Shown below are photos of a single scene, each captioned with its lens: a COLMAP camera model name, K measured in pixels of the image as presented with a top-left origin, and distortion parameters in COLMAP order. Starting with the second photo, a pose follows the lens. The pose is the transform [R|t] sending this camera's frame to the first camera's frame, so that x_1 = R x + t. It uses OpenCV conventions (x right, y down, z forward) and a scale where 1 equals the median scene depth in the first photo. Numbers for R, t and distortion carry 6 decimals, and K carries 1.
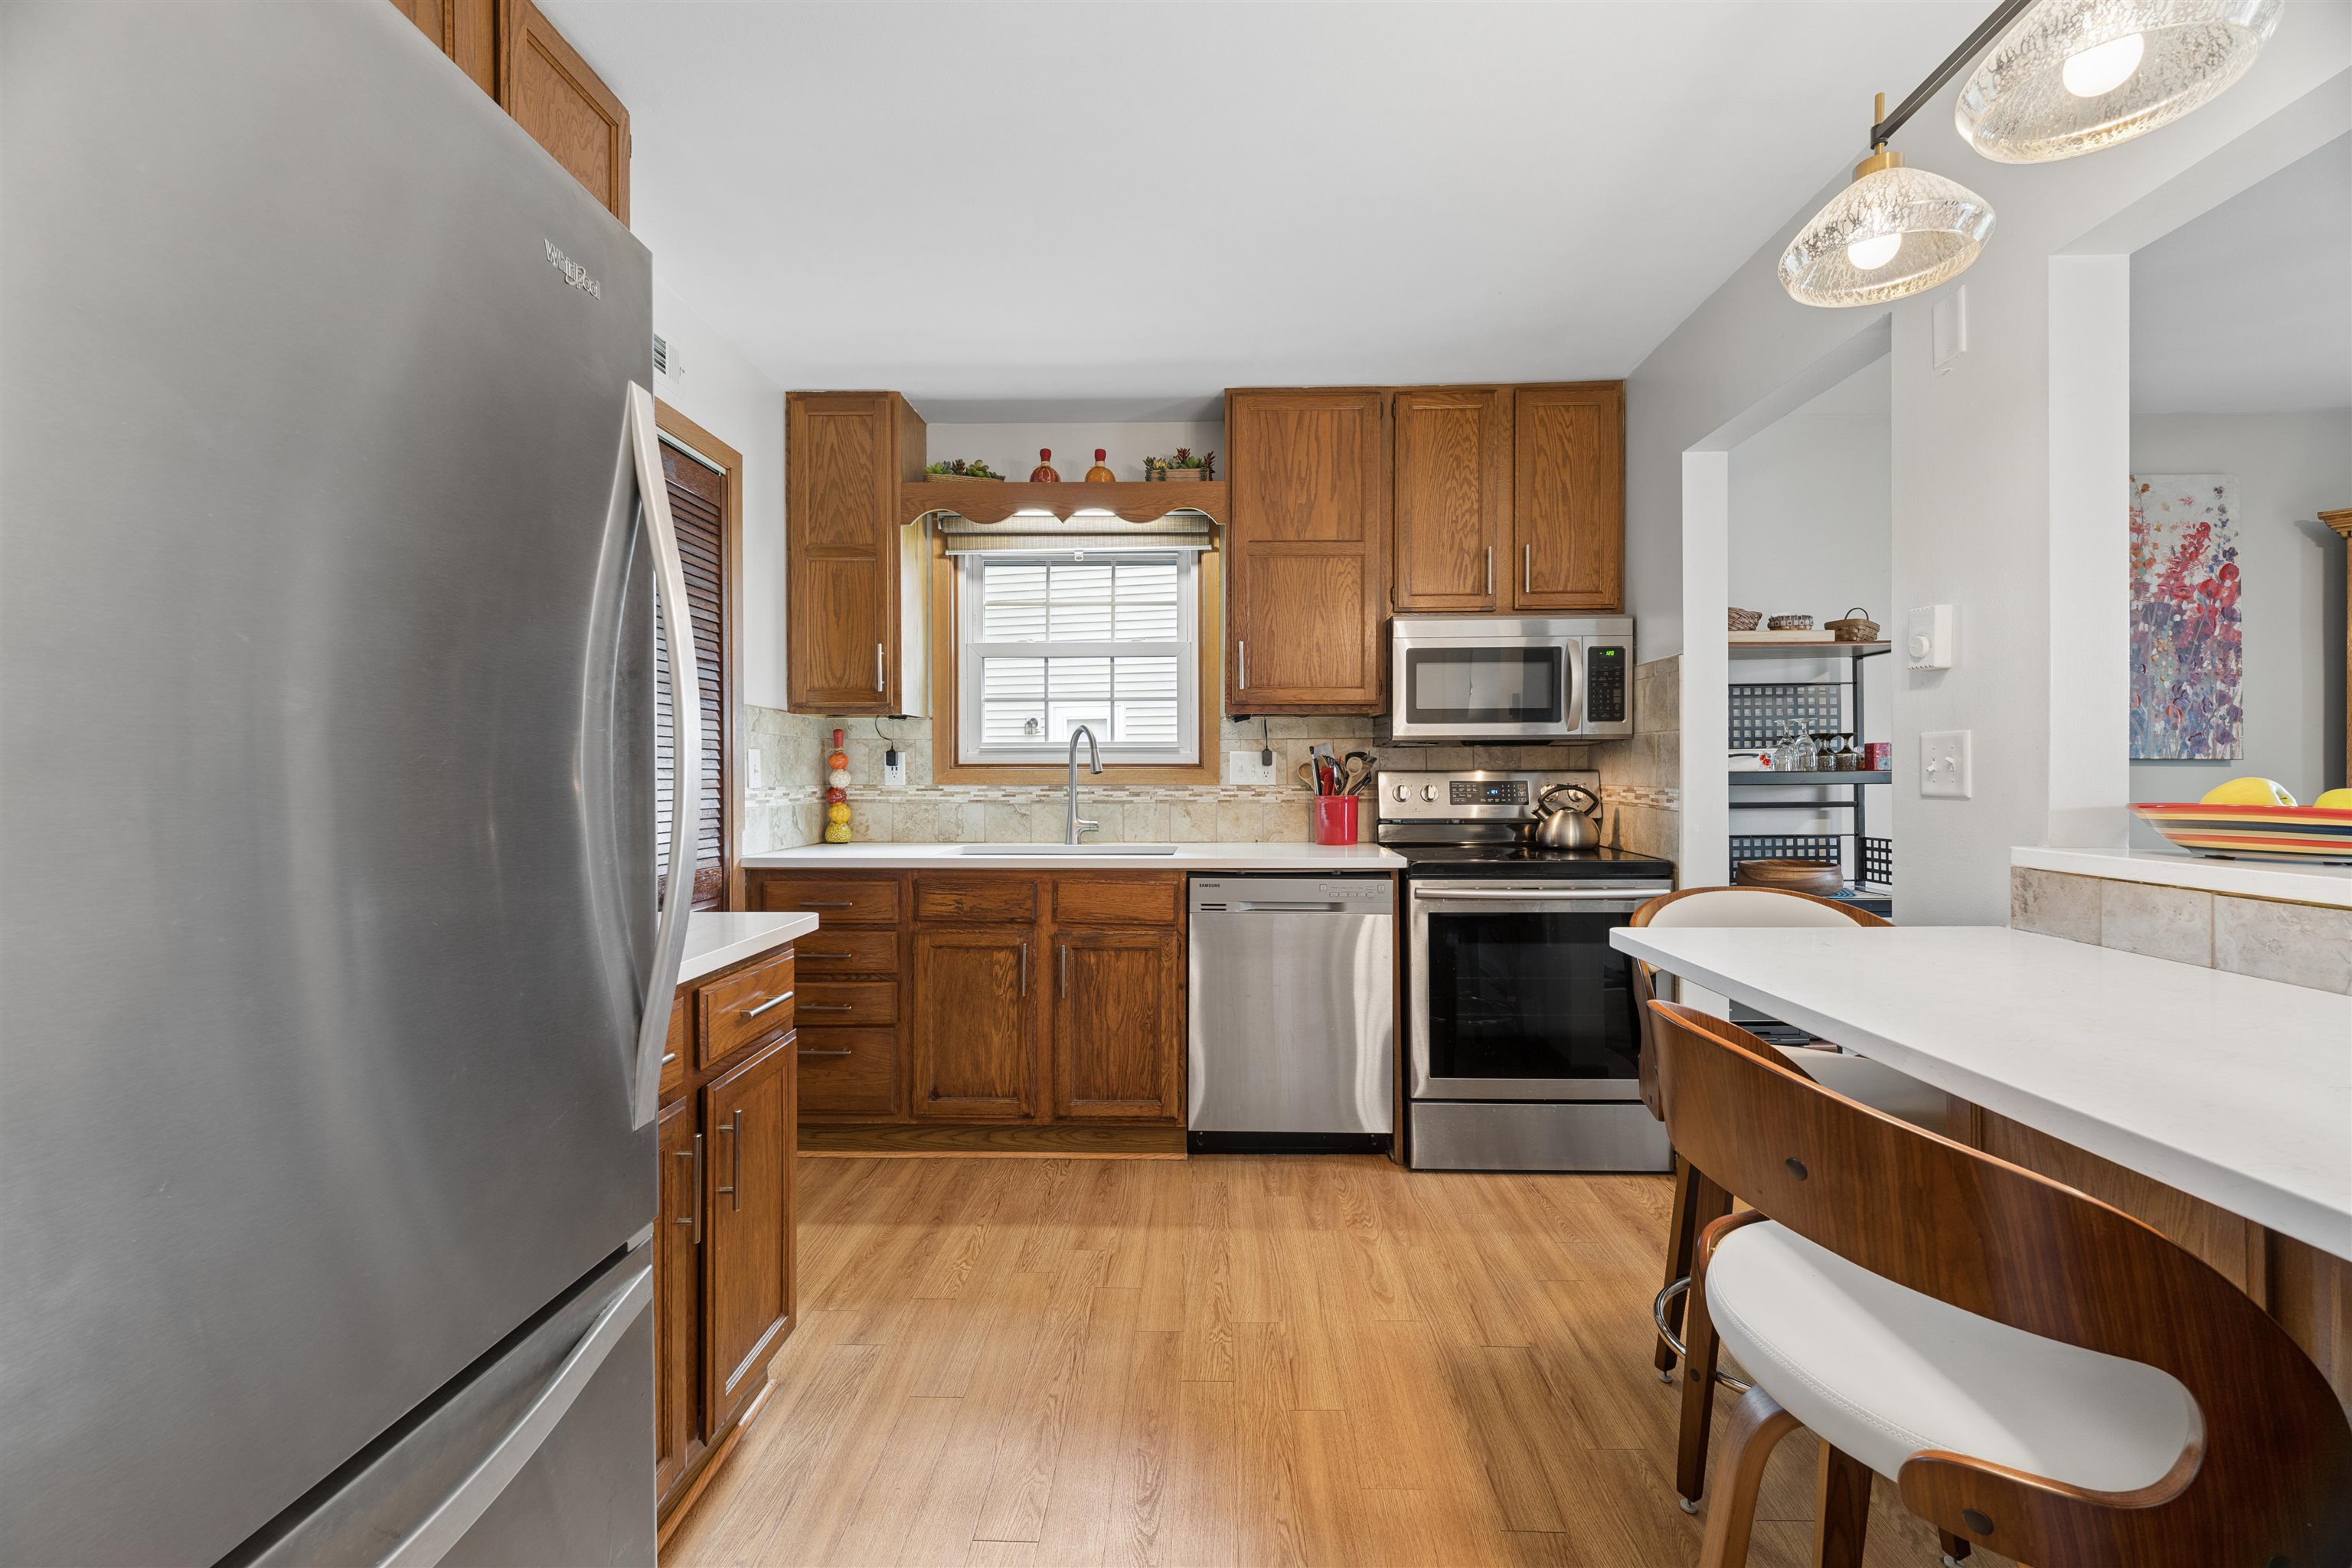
lens RADIAL K [[952.1, 0, 1190.6], [0, 952.1, 771.0], [0, 0, 1]] dist [-0.000449, -0.000089]
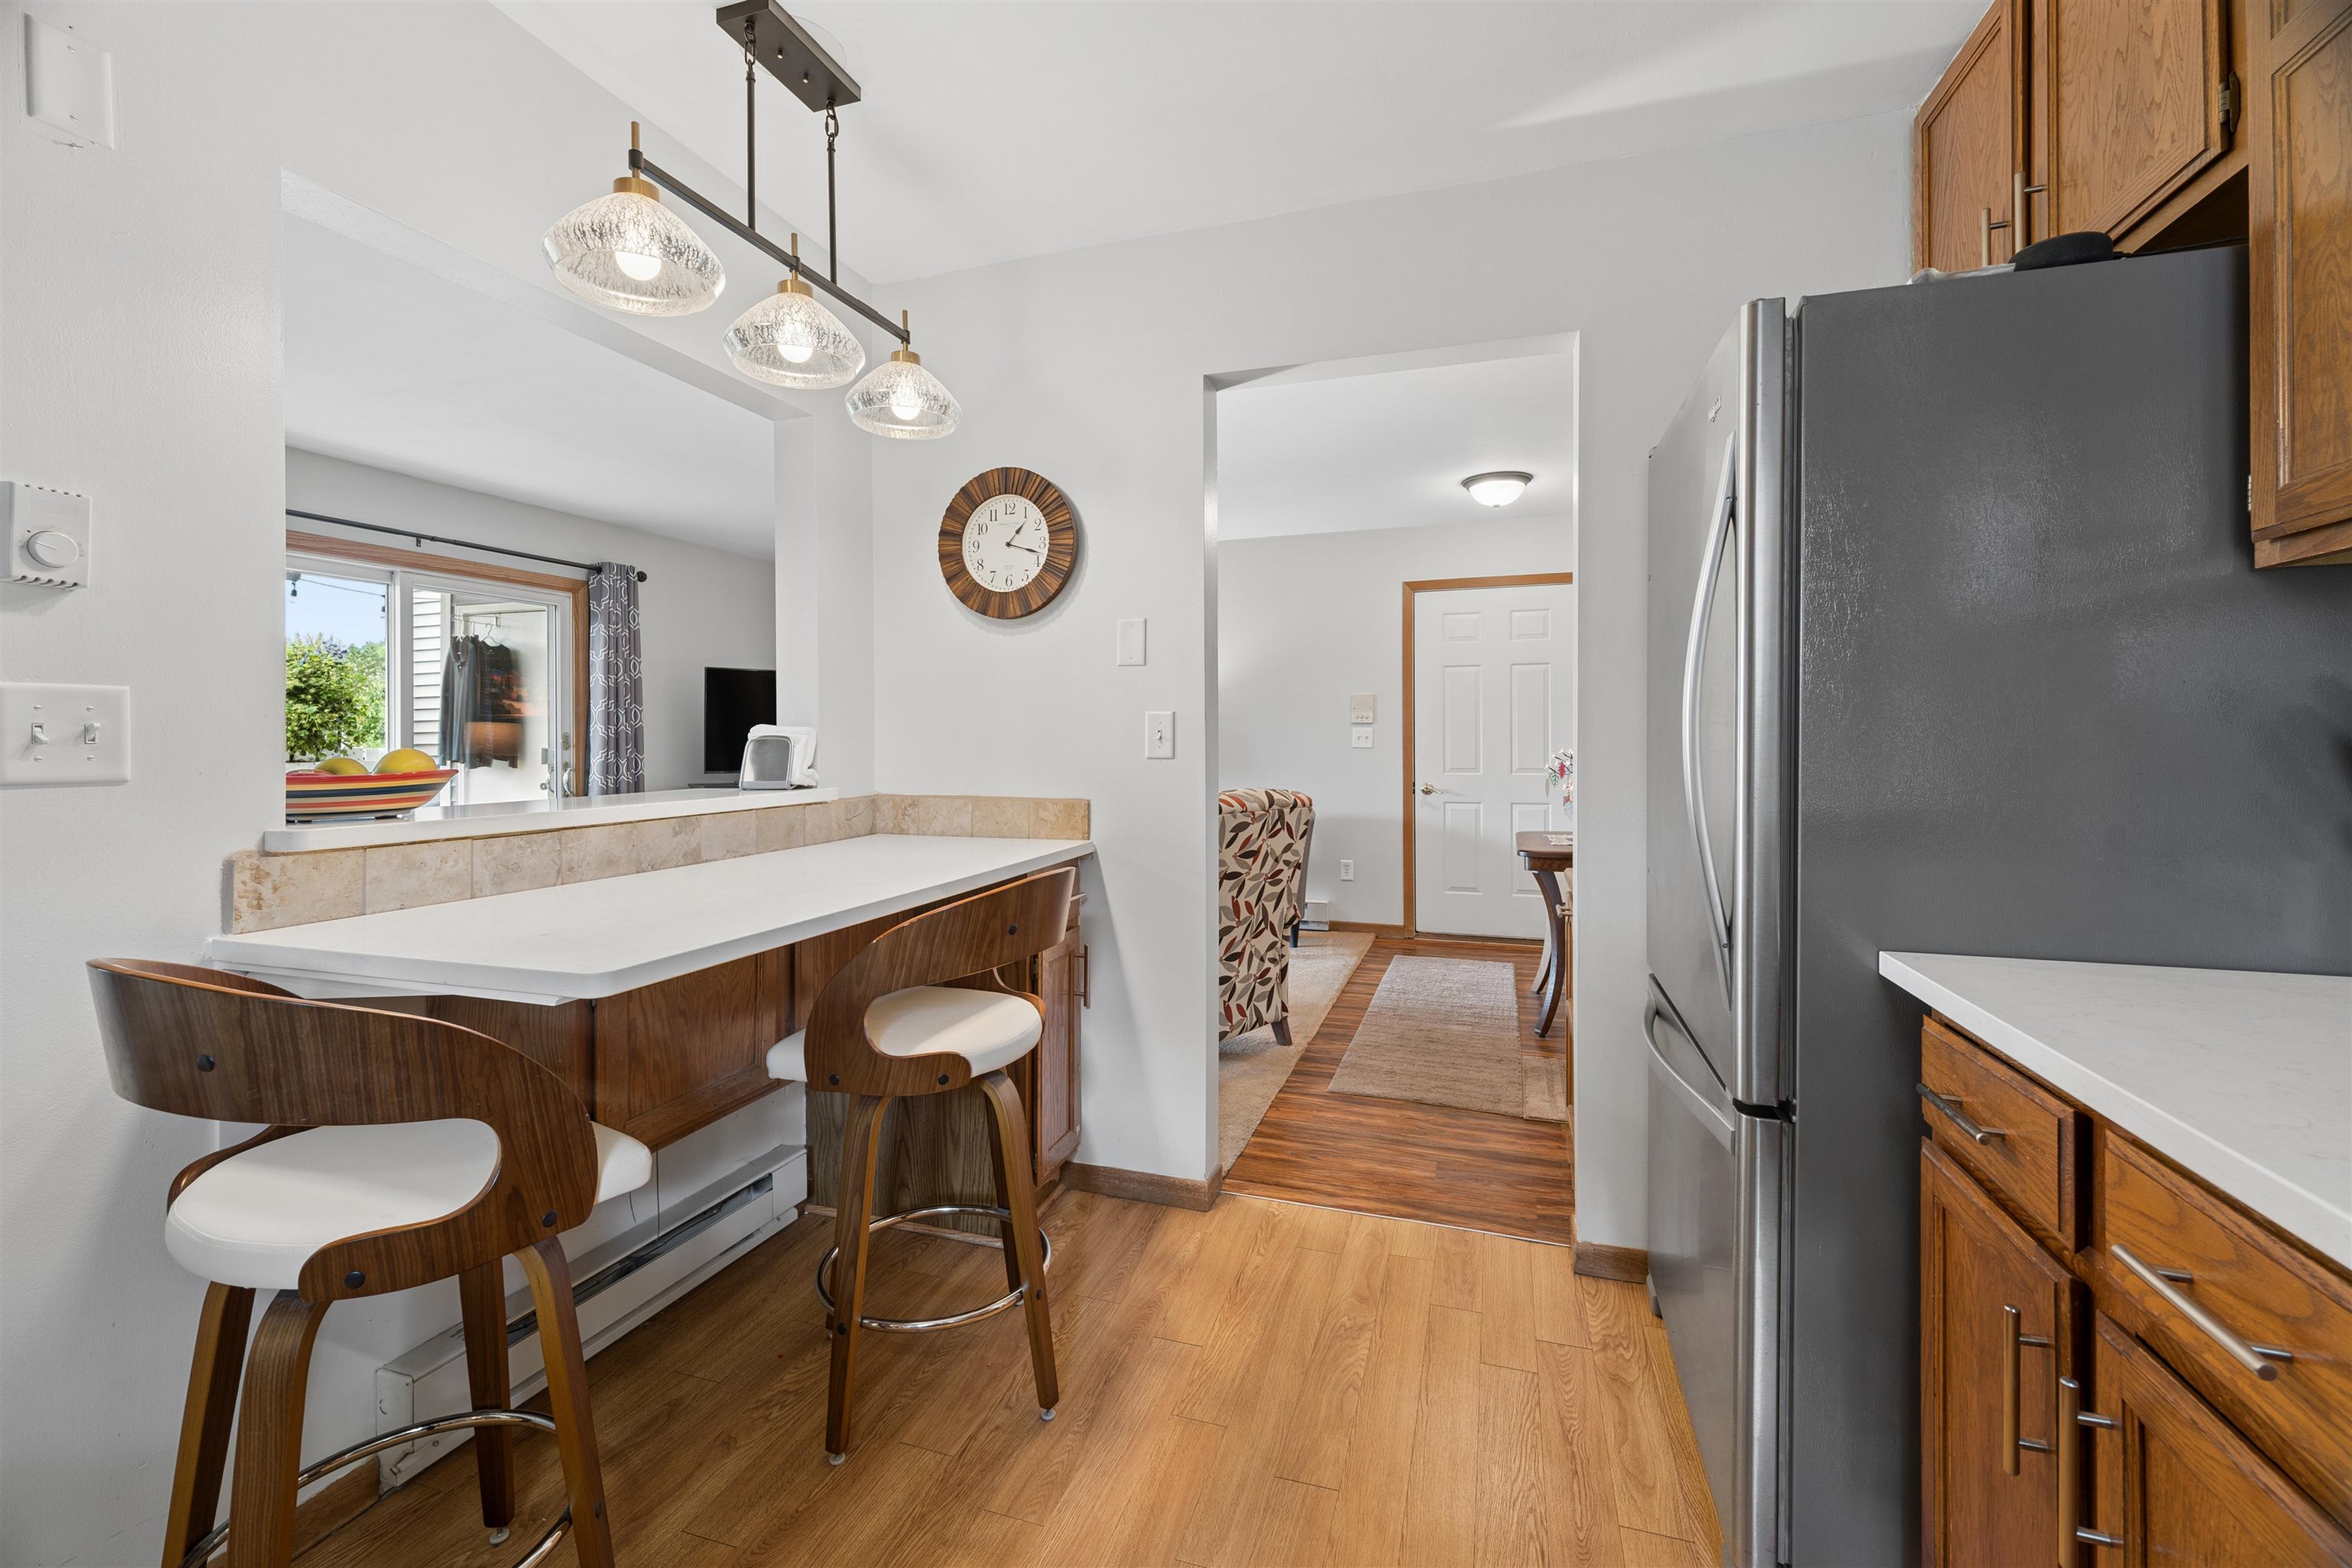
lens RADIAL K [[996.0, 0, 1165.2], [0, 996.0, 743.2], [0, 0, 1]] dist [0.000482, -0.000335]
pose [[-0.957323, 0.004392, 0.288987, -0.076373], [0.004504, 0.999990, -0.000278, 0.001611], [-0.288985, 0.001036, -0.957333, 0.766946]]
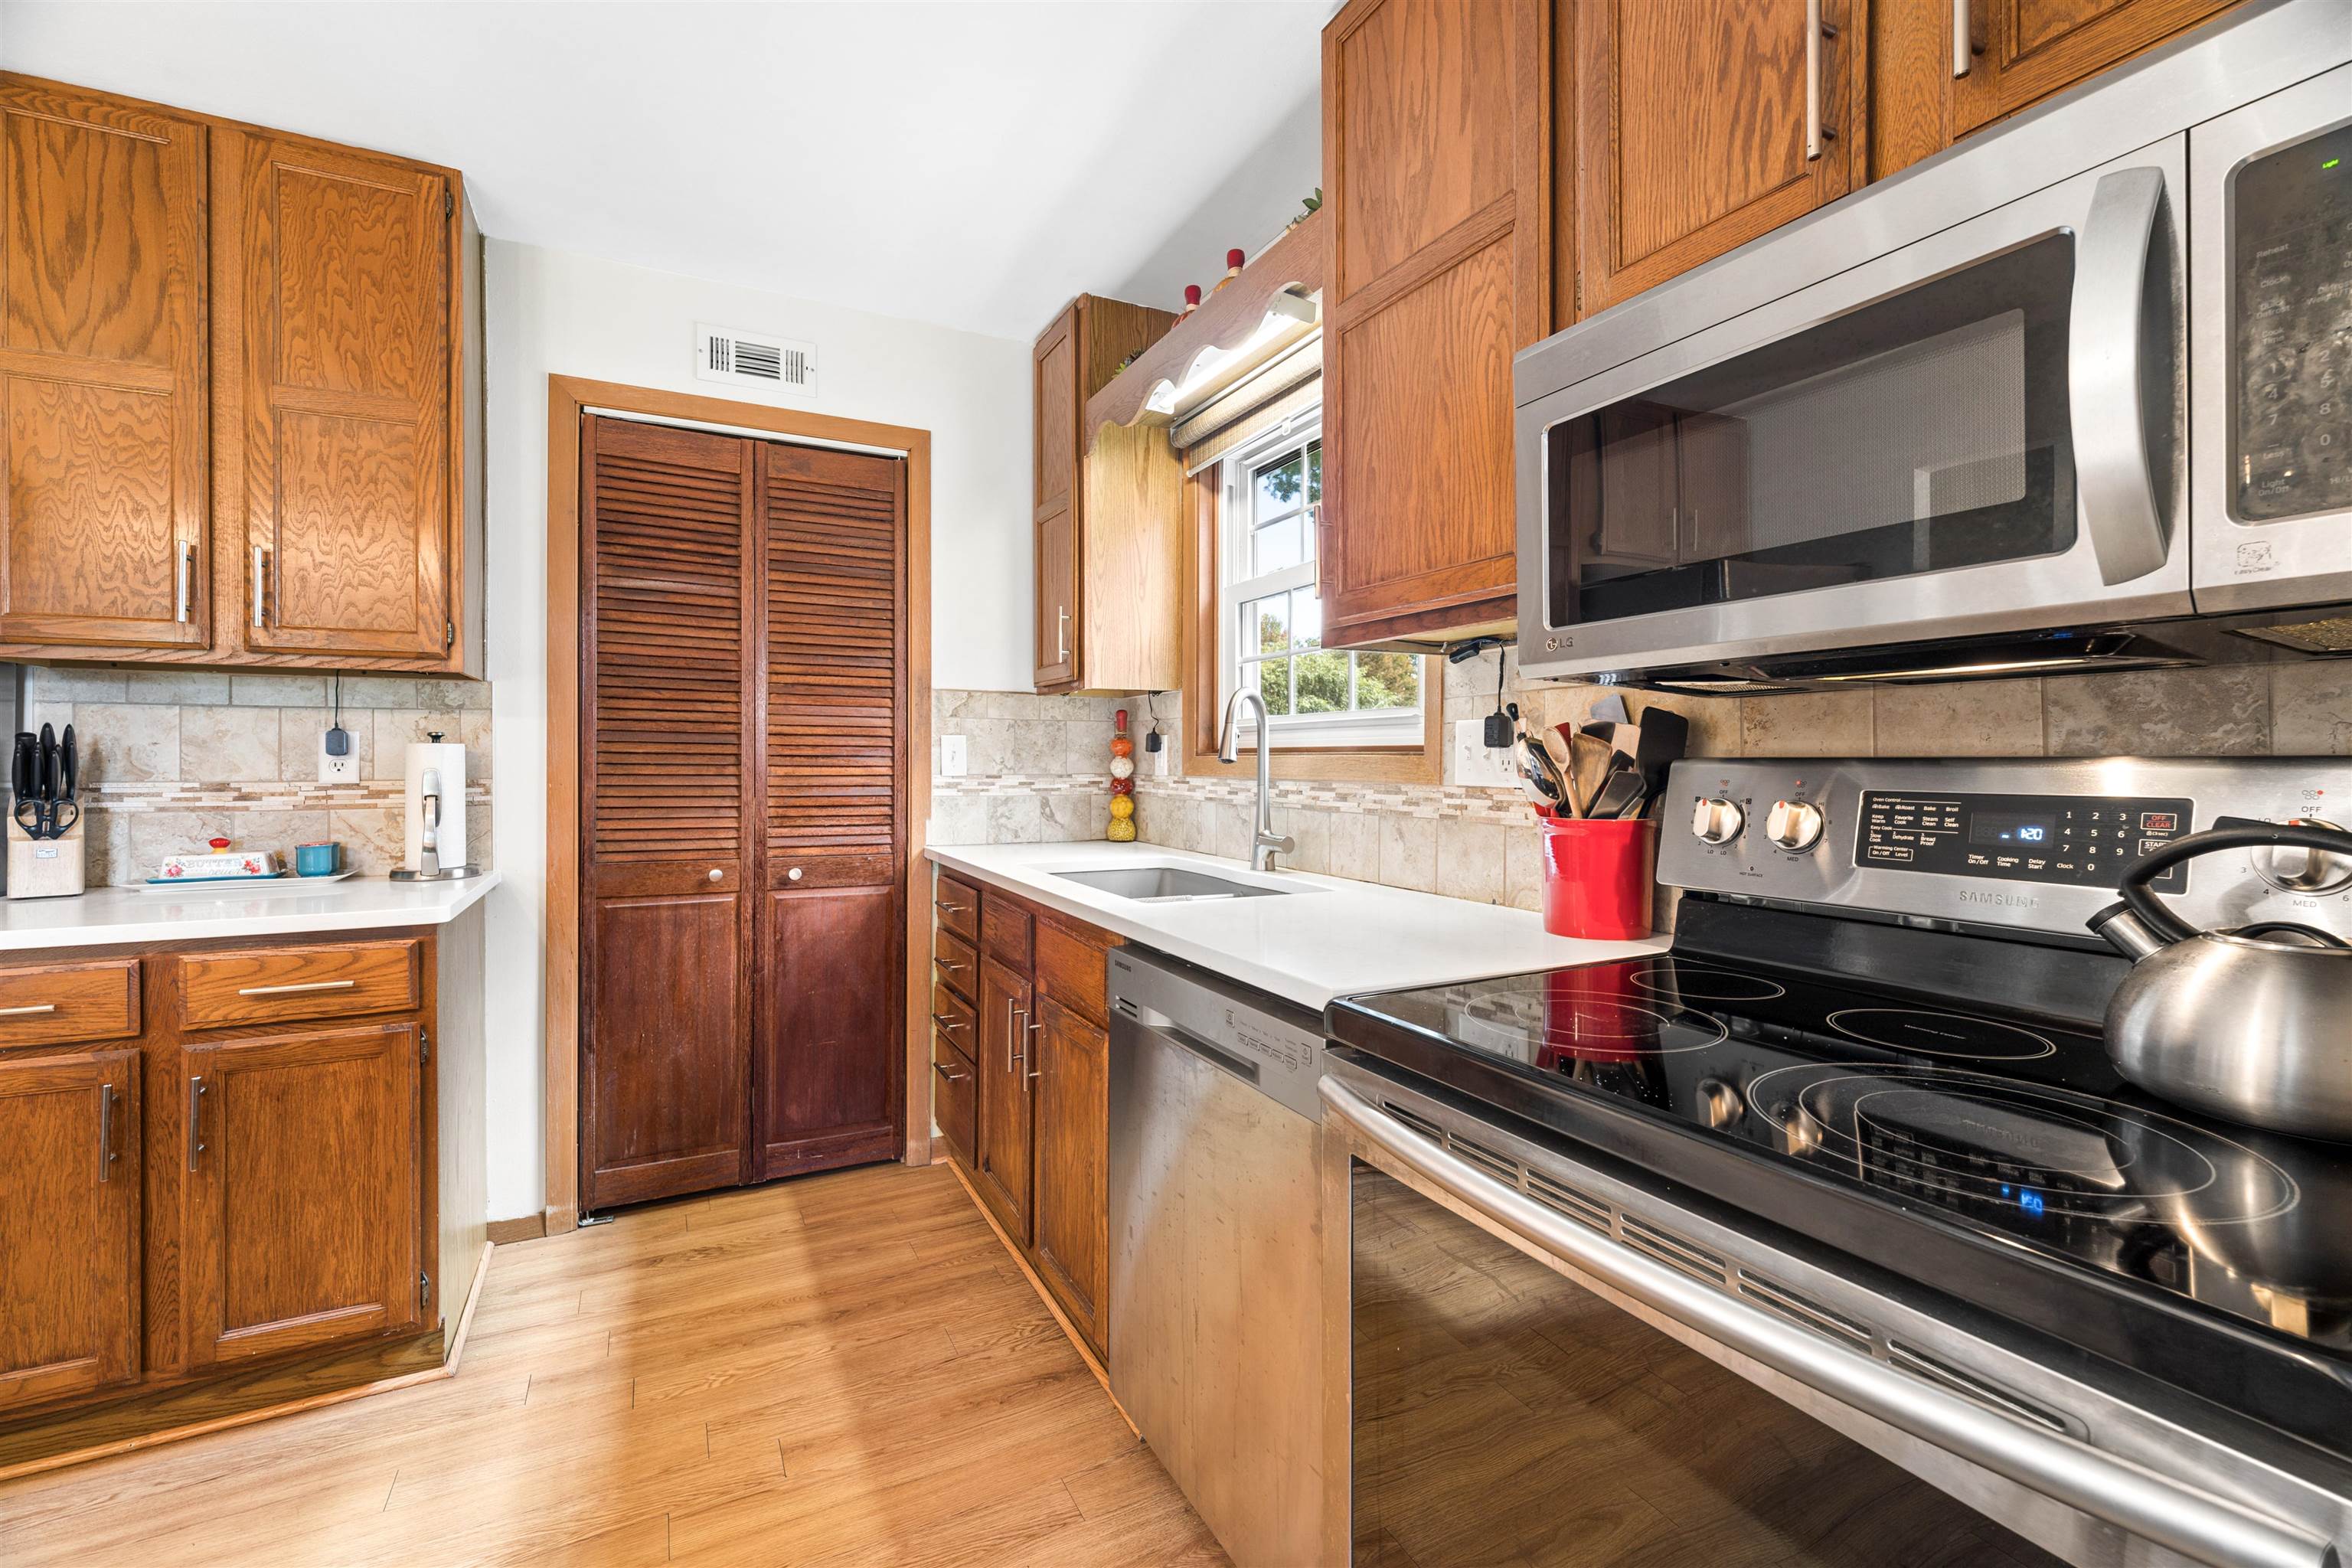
lens RADIAL K [[981.0, 0, 1169.5], [0, 981.0, 762.7], [0, 0, 1]] dist [0.002519, -0.004414]
pose [[0.488093, 0.004744, -0.872779, 0.462531], [-0.000033, 0.999985, 0.005417, -0.000730], [0.872792, -0.002615, 0.488086, 0.652246]]
